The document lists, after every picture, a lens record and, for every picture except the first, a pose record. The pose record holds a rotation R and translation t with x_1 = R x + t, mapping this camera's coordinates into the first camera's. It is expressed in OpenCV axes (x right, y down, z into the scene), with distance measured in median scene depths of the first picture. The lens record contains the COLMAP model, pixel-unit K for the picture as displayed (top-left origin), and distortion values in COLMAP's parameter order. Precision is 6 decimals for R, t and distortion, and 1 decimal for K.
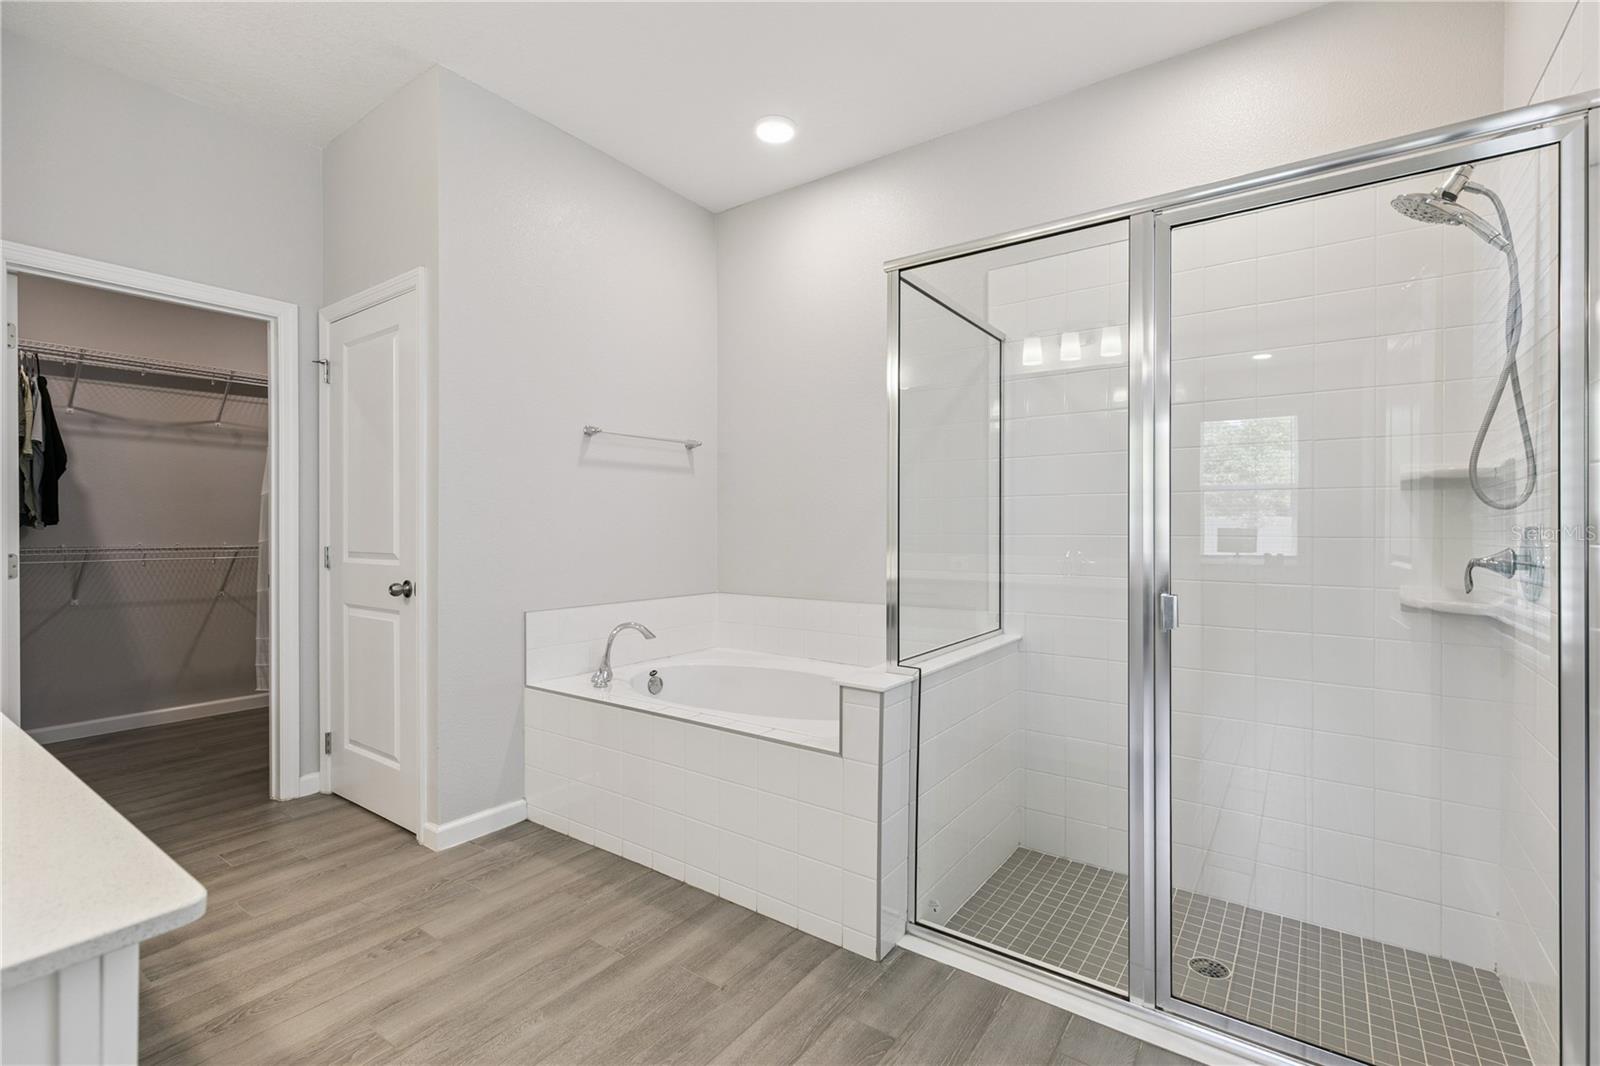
lens RADIAL K [[716.2, 0, 810.8], [0, 716.2, 534.7], [0, 0, 1]] dist [0.000907, 0.000599]
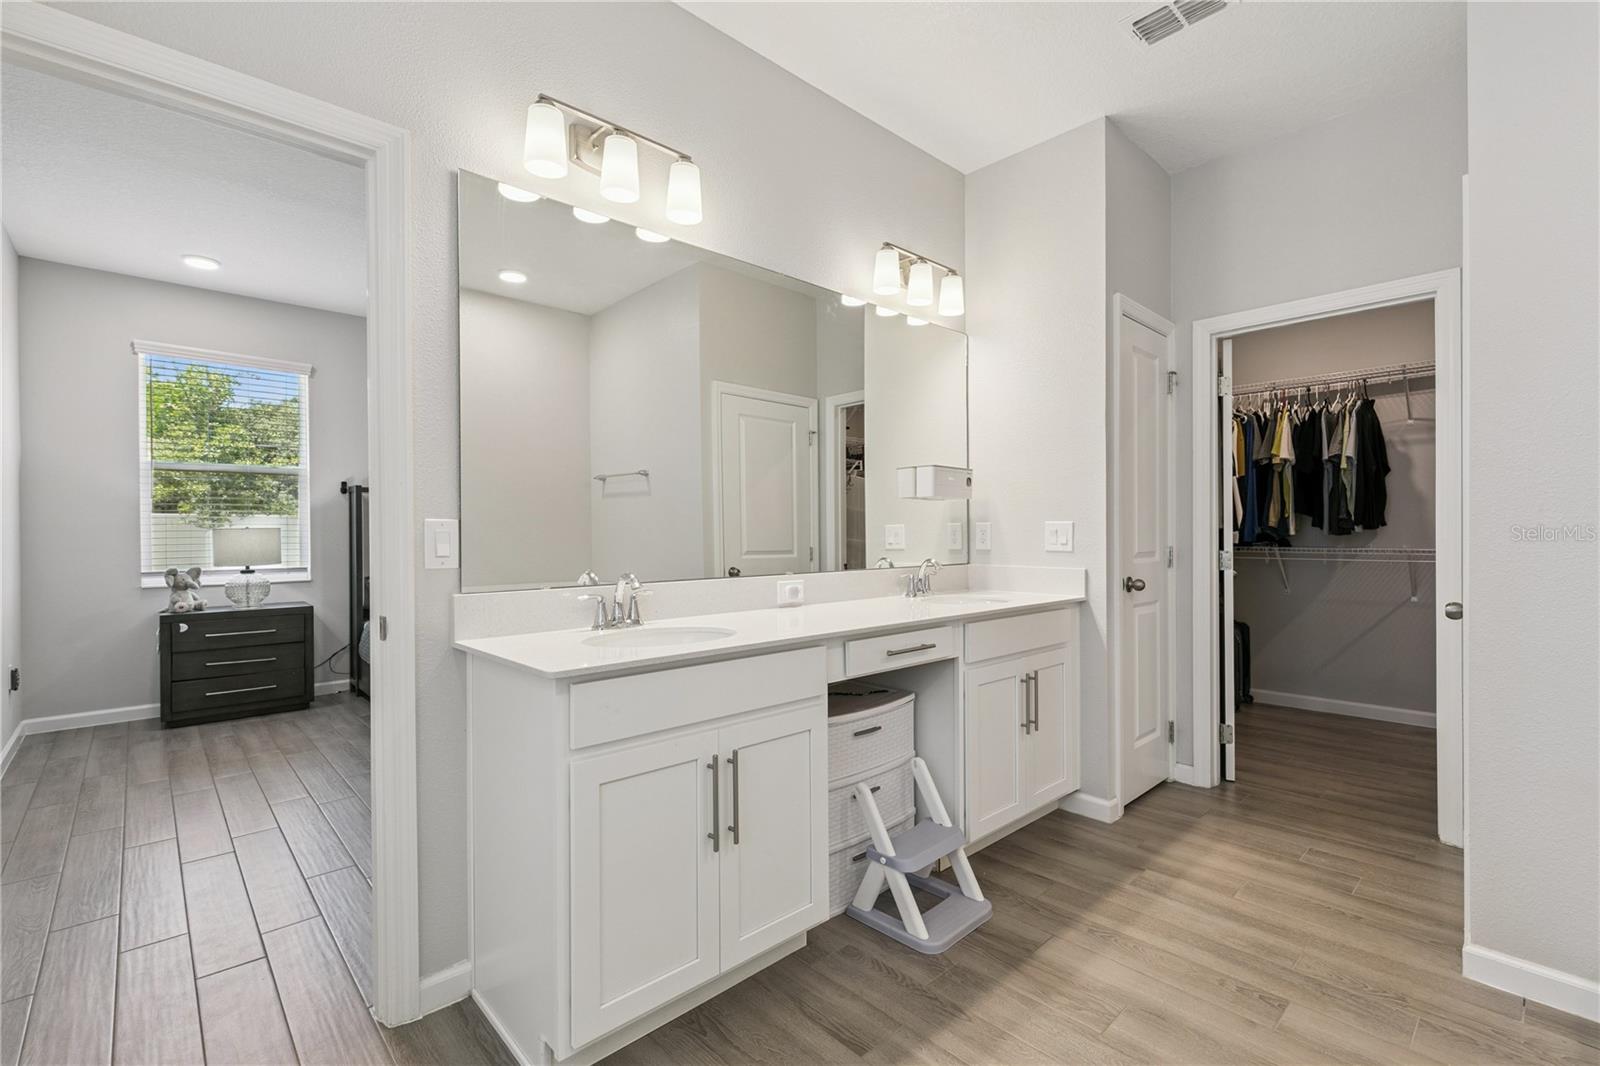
lens RADIAL K [[716.2, 0, 814.9], [0, 716.2, 533.9], [0, 0, 1]] dist [0.000907, 0.000599]
pose [[-0.208538, 0.001130, -0.978014, 0.343035], [-0.000730, 0.999999, 0.001311, -0.006728], [0.978014, 0.000987, -0.208537, 0.534727]]
